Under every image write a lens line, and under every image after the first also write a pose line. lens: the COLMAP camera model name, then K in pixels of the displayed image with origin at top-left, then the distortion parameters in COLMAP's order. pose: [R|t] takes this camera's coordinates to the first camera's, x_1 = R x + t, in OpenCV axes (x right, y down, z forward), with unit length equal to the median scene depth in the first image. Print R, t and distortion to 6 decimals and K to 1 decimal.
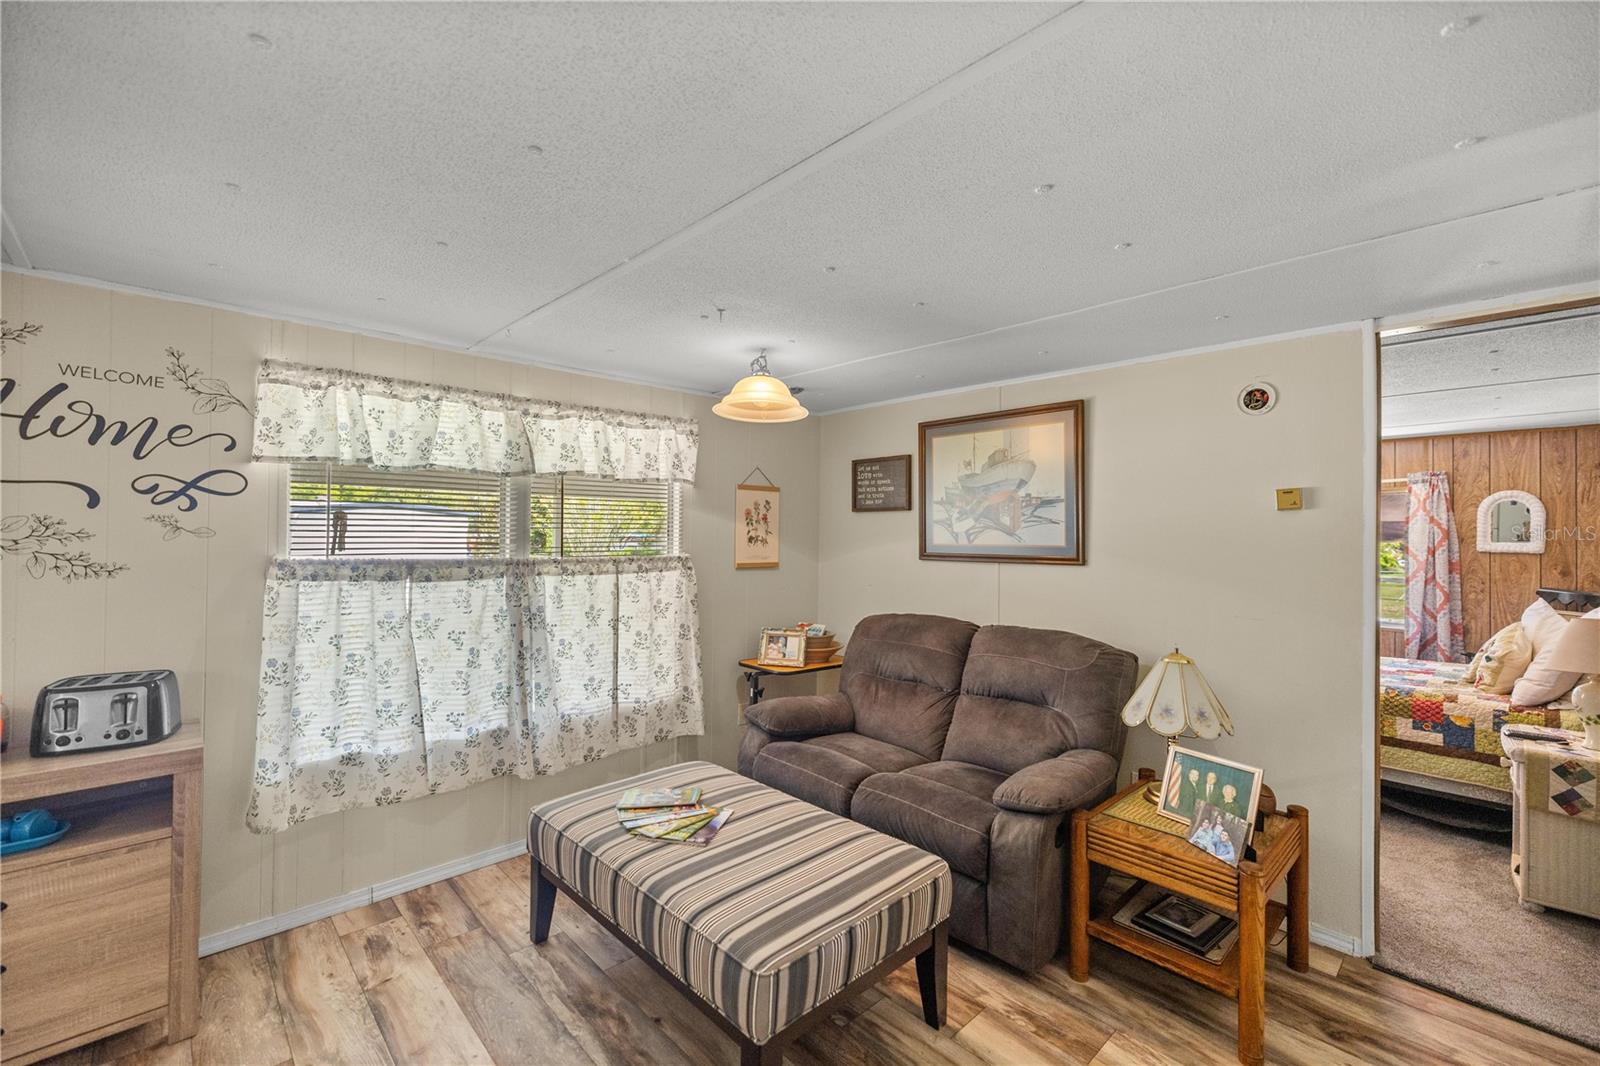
lens RADIAL K [[680.7, 0, 800.0], [0, 680.7, 533.0], [0, 0, 1]] dist [0.009219, 0.000194]
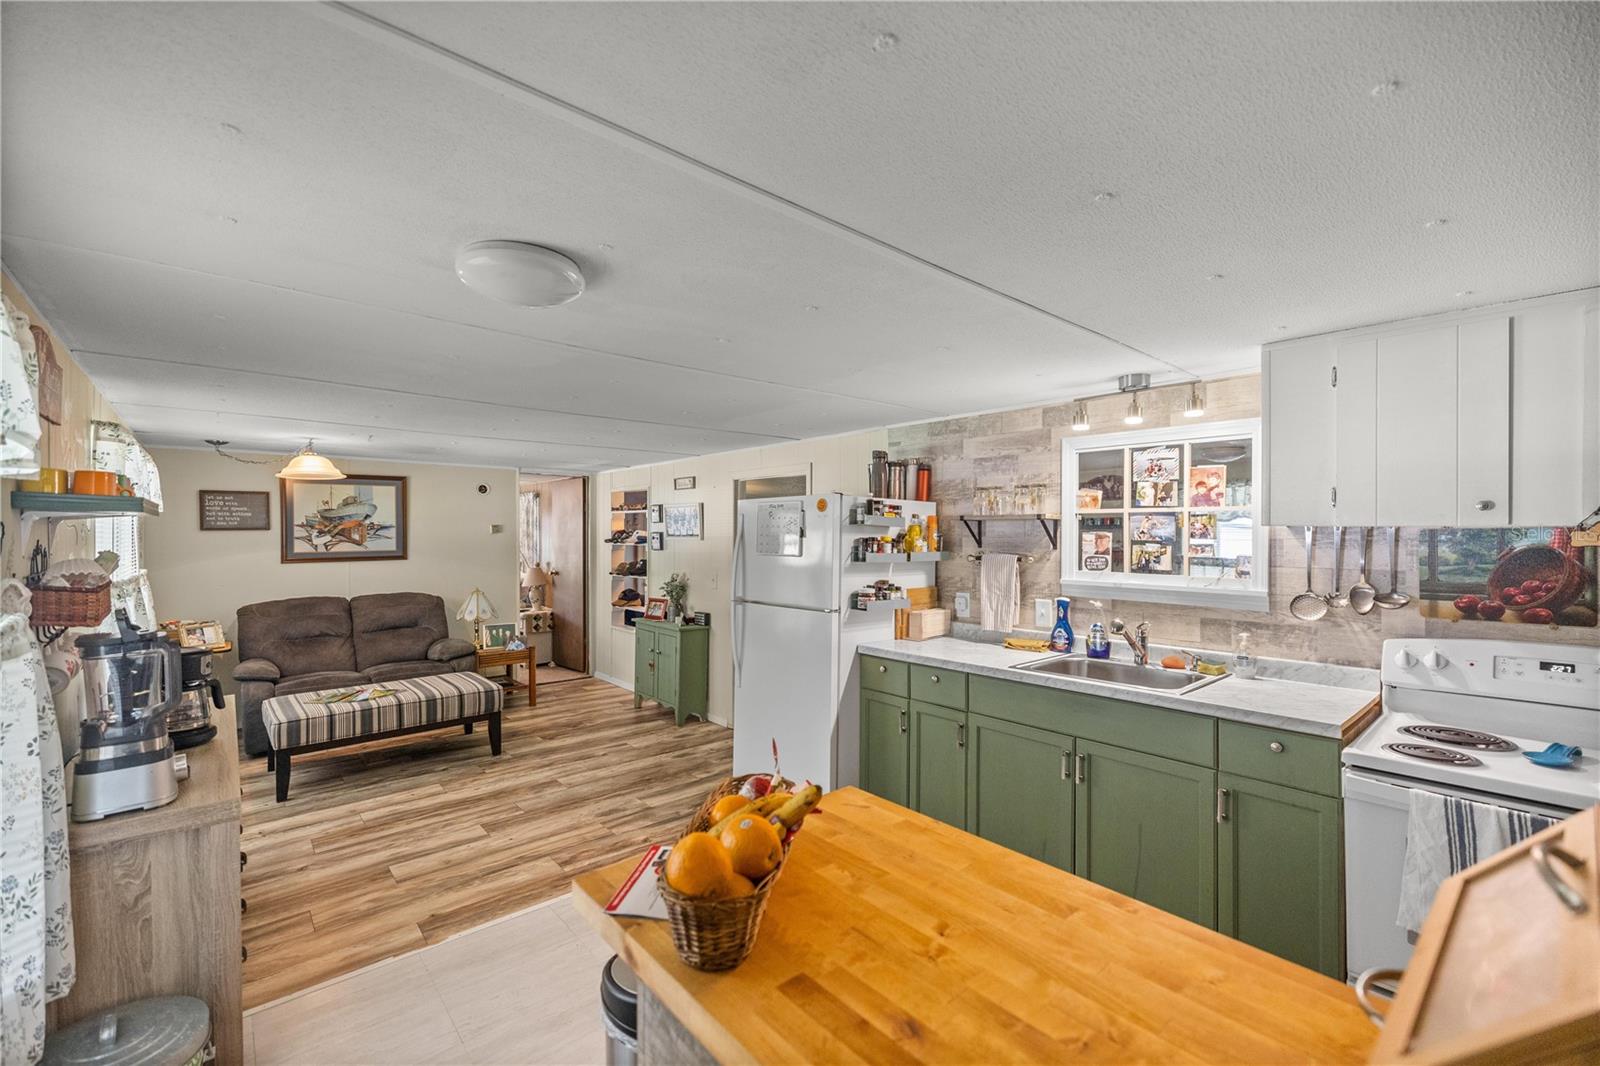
lens RADIAL K [[680.7, 0, 800.0], [0, 680.7, 533.0], [0, 0, 1]] dist [0.009219, 0.000194]
pose [[0.044504, -0.010526, 0.998954, -1.462443], [0.005833, 0.999930, 0.010276, -0.041615], [-0.998992, 0.005370, 0.044562, -0.236111]]
